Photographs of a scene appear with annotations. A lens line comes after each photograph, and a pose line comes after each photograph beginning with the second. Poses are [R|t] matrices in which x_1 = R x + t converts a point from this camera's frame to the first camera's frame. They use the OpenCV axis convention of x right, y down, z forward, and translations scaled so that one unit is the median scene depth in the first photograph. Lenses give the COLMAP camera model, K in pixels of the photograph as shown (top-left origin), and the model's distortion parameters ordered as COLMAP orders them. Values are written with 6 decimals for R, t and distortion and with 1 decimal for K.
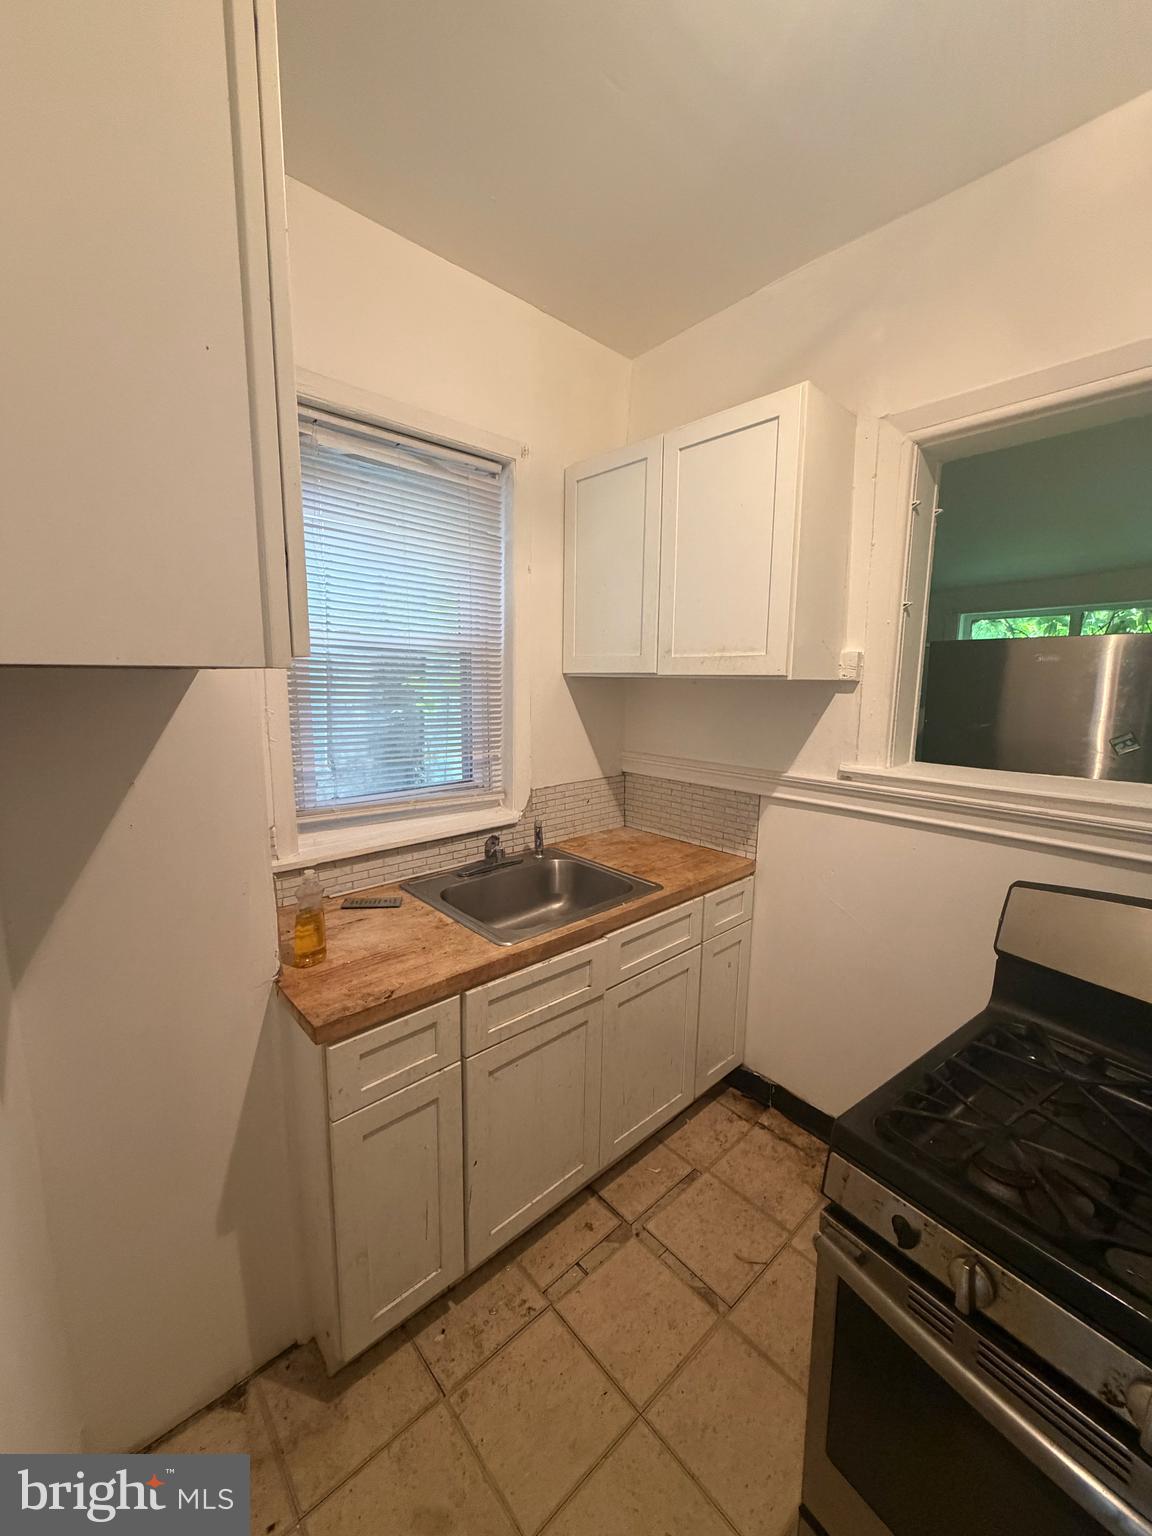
lens RADIAL K [[606.9, 0, 575.8], [0, 606.9, 765.9], [0, 0, 1]] dist [-0.000759, 0.000782]
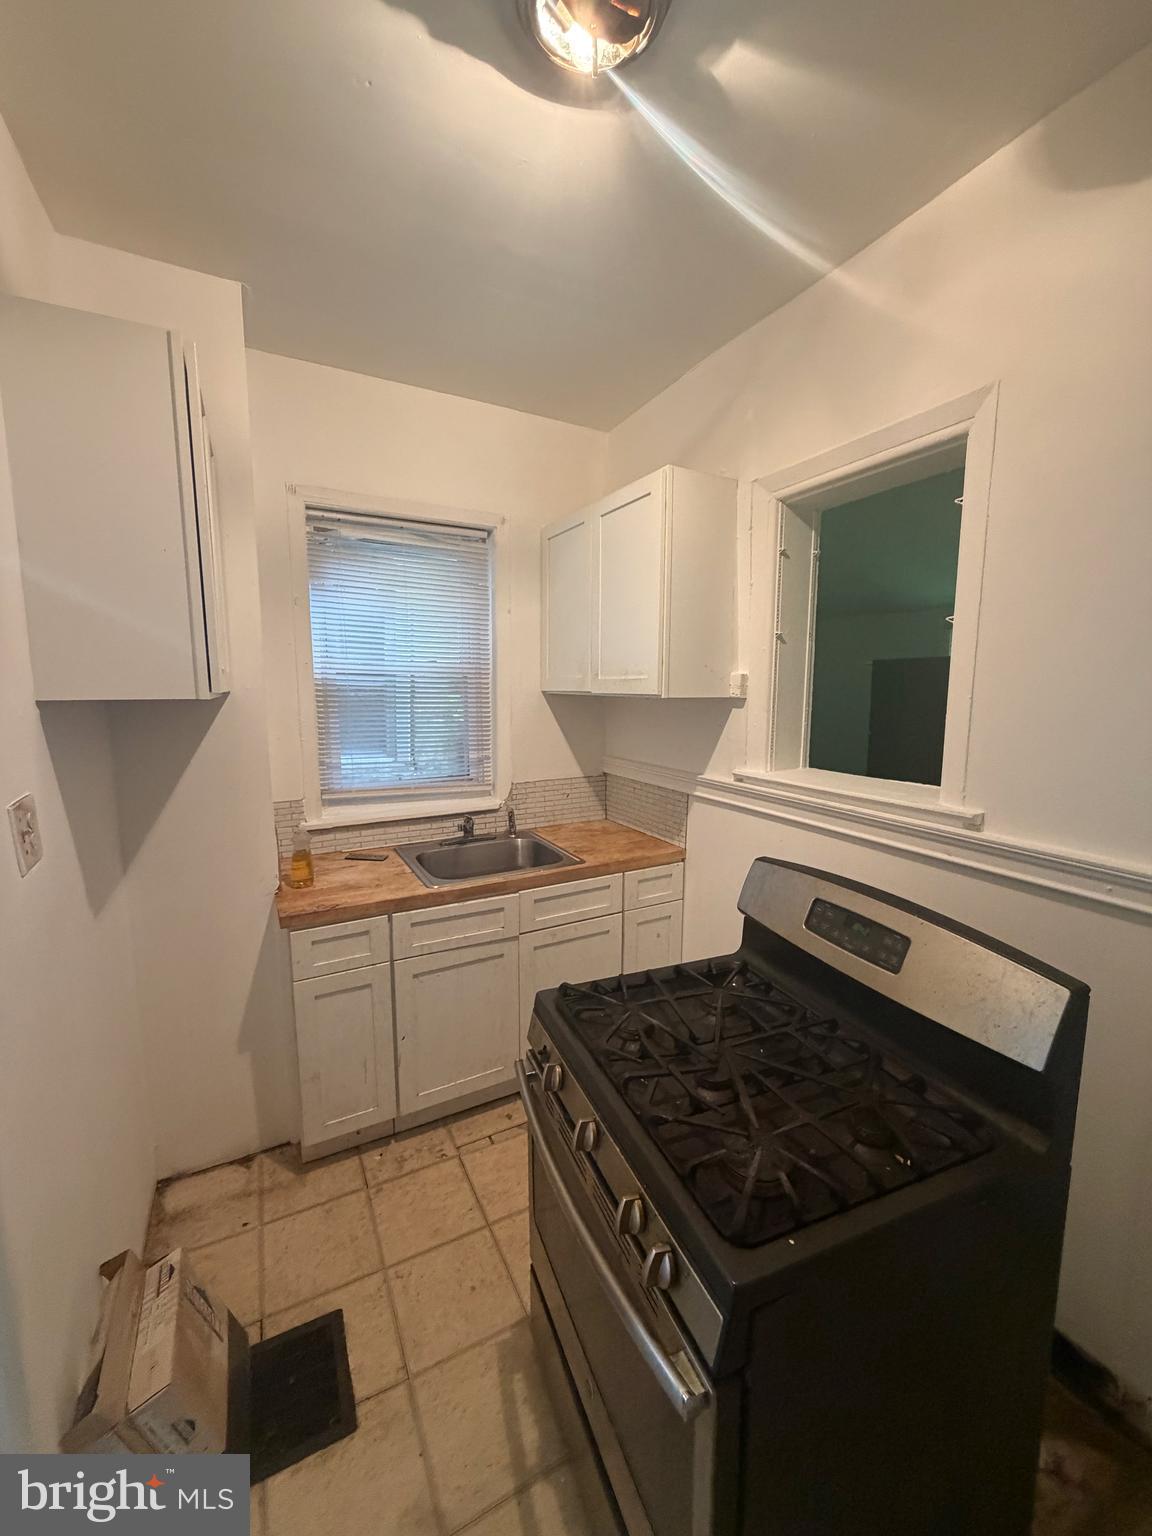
lens RADIAL K [[606.9, 0, 581.8], [0, 606.9, 767.0], [0, 0, 1]] dist [-0.000759, 0.000782]
pose [[0.970721, 0.026060, -0.238791, 0.467272], [-0.029534, 0.999503, -0.010982, 0.018352], [0.238386, 0.017713, 0.971009, -0.242554]]
